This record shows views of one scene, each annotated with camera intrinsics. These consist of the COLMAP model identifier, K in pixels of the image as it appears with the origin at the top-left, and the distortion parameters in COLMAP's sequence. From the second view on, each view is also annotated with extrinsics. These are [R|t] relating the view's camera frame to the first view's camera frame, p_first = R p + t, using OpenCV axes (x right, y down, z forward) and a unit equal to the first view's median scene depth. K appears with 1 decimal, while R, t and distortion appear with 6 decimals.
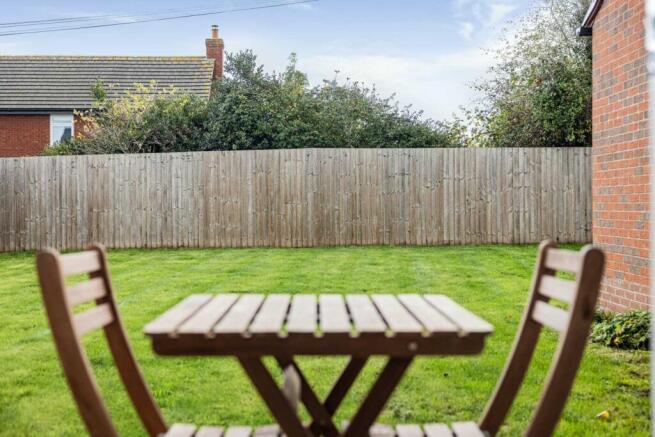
lens RADIAL K [[870.7, 0, 327.8], [0, 870.7, 218.6], [0, 0, 1]] dist [-0.031132, 0.000000]
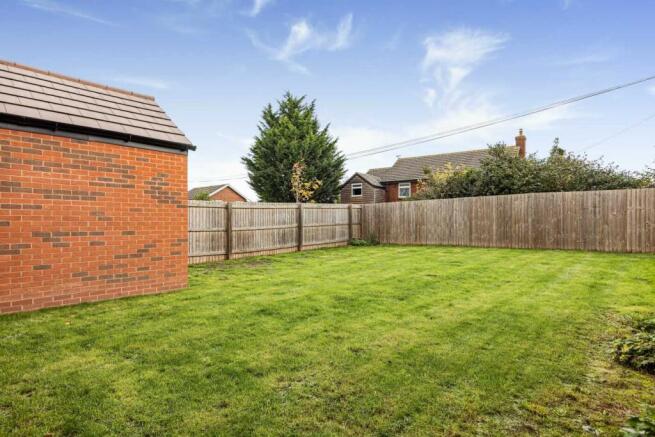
lens RADIAL K [[372.1, 0, 326.8], [0, 372.1, 218.6], [0, 0, 1]] dist [-0.001814, -0.001209]
pose [[0.754841, 0.001685, -0.655905, 0.162263], [-0.009600, 0.999918, -0.008479, -0.018518], [0.655837, 0.012697, 0.754796, 0.157038]]
